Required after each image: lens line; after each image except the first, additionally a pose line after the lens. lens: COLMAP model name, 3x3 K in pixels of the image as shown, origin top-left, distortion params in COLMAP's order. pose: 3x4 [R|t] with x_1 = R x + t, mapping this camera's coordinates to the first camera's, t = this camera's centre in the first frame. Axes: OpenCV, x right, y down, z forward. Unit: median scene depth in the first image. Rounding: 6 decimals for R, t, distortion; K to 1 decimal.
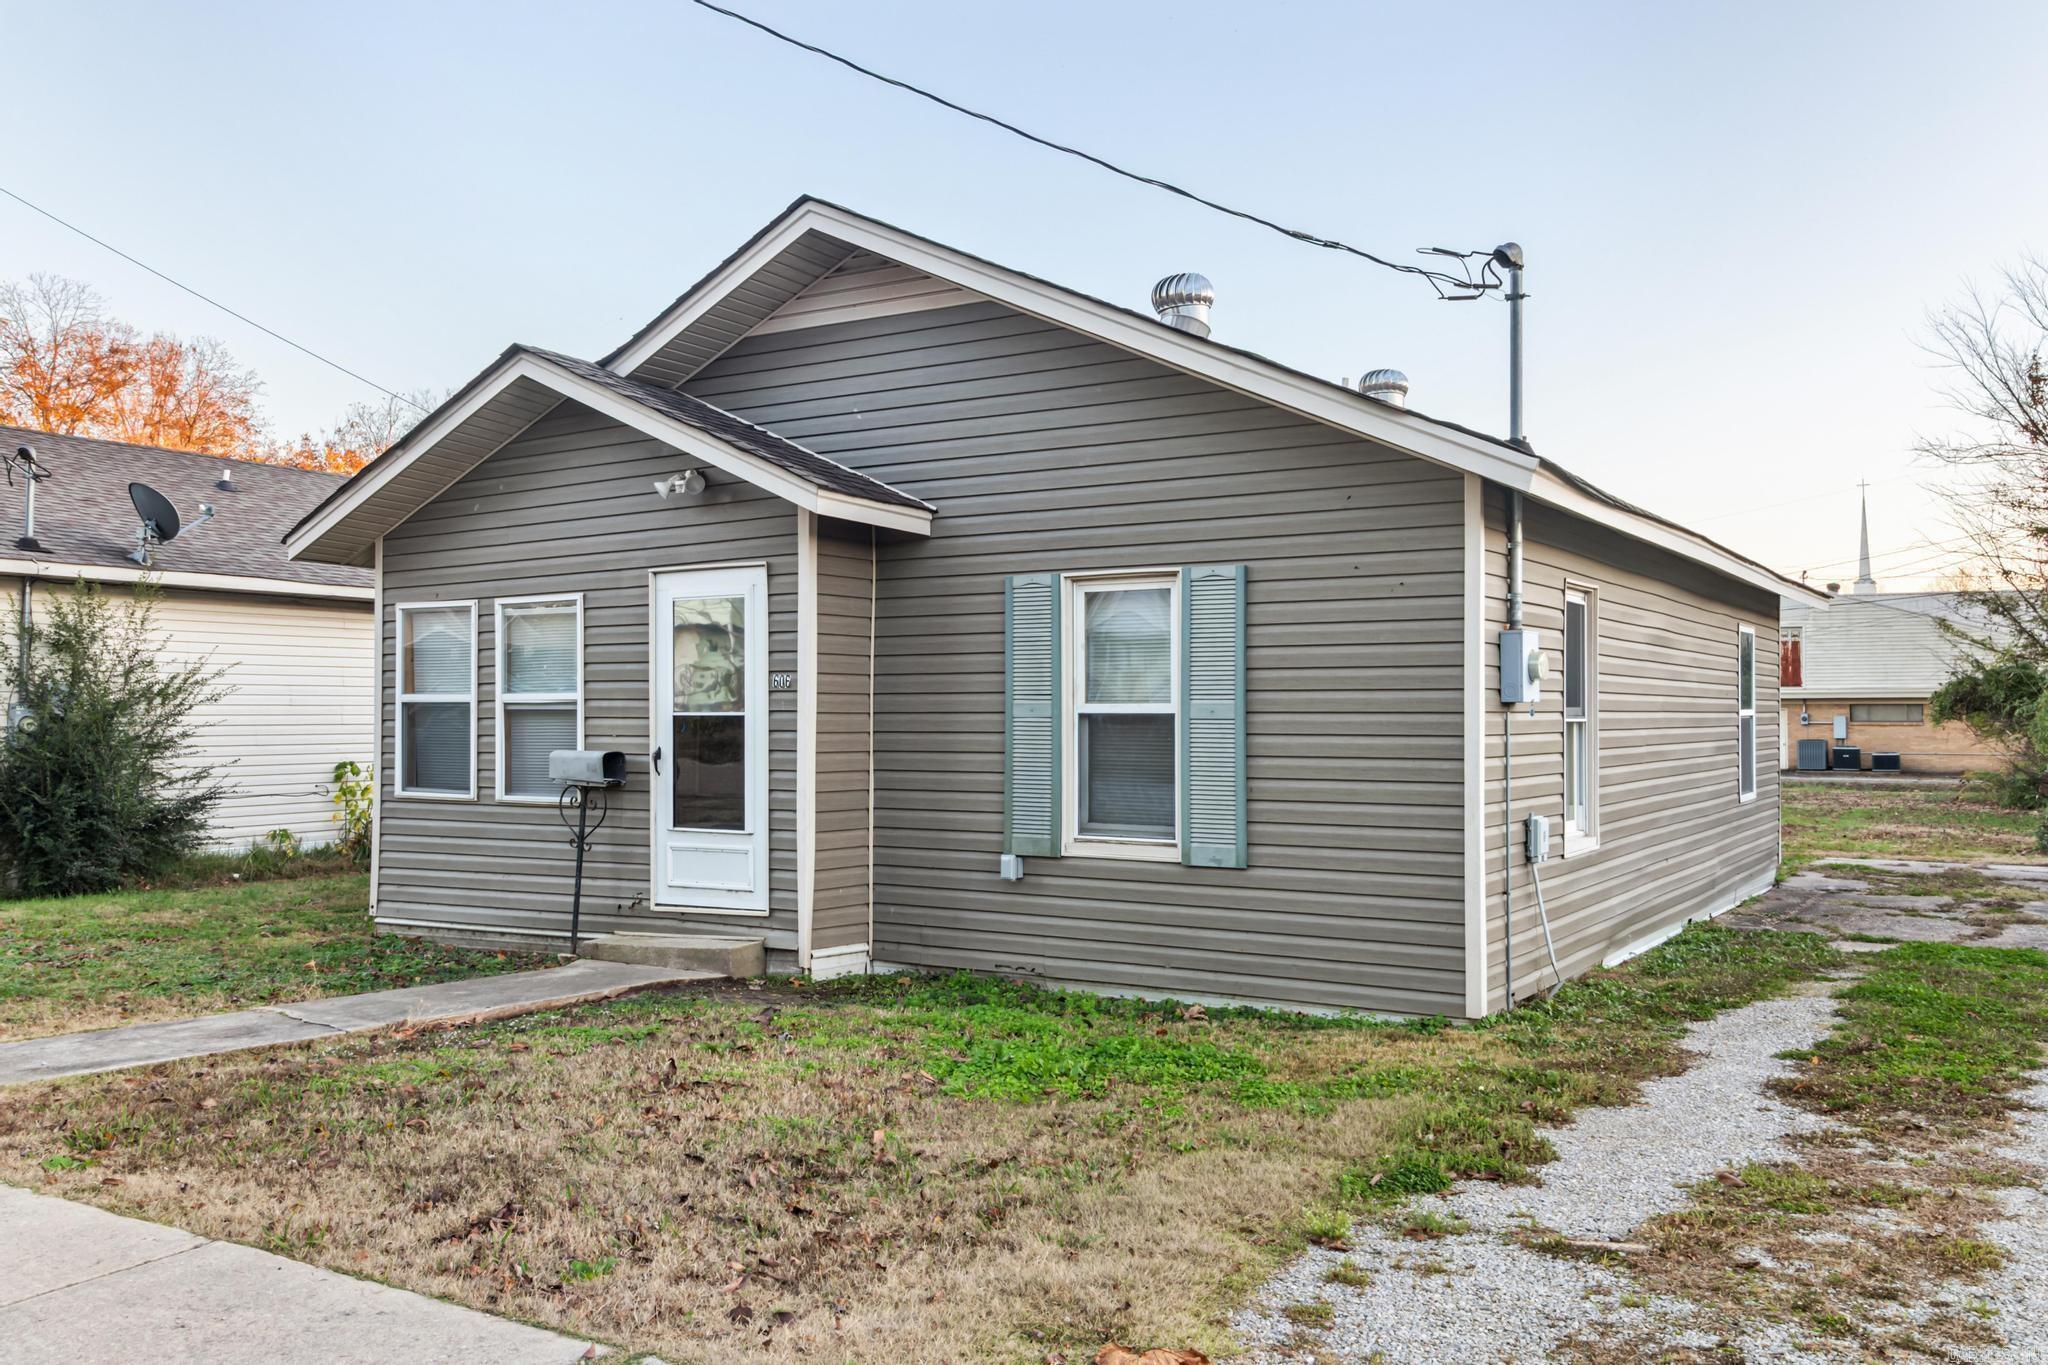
lens RADIAL K [[1711.8, 0, 1025.7], [0, 1711.8, 672.4], [0, 0, 1]] dist [-0.008473, 0.003910]
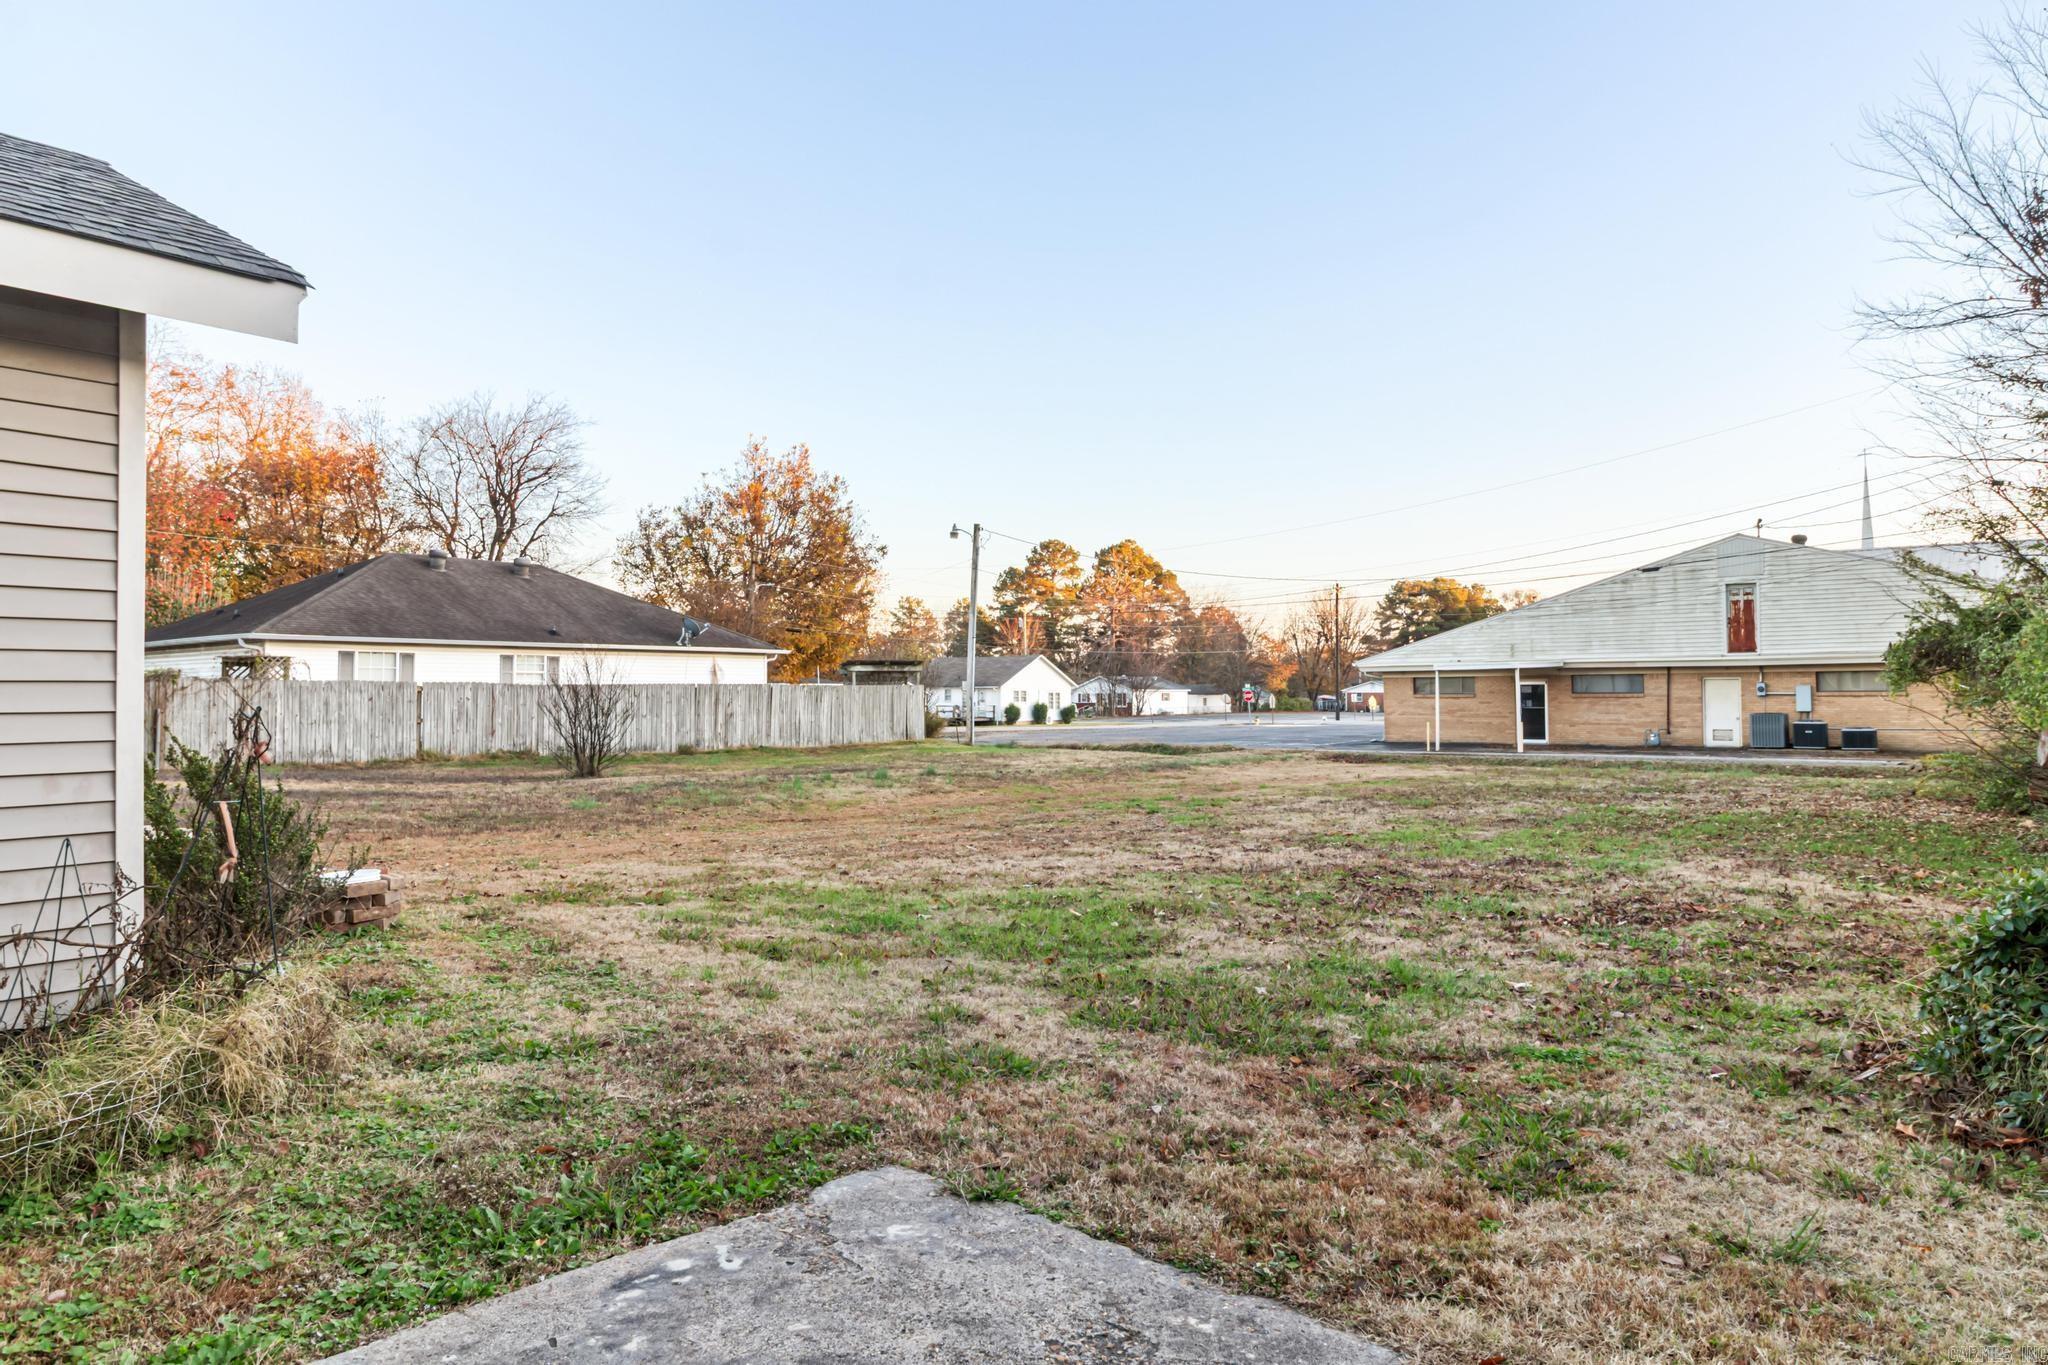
lens RADIAL K [[1285.8, 0, 1020.7], [0, 1285.8, 675.5], [0, 0, 1]] dist [-0.008475, -0.005844]
pose [[0.987435, -0.008751, -0.157781, 0.241413], [0.009276, 0.999954, 0.002587, 0.019390], [0.157751, -0.004018, 0.987471, 0.384568]]
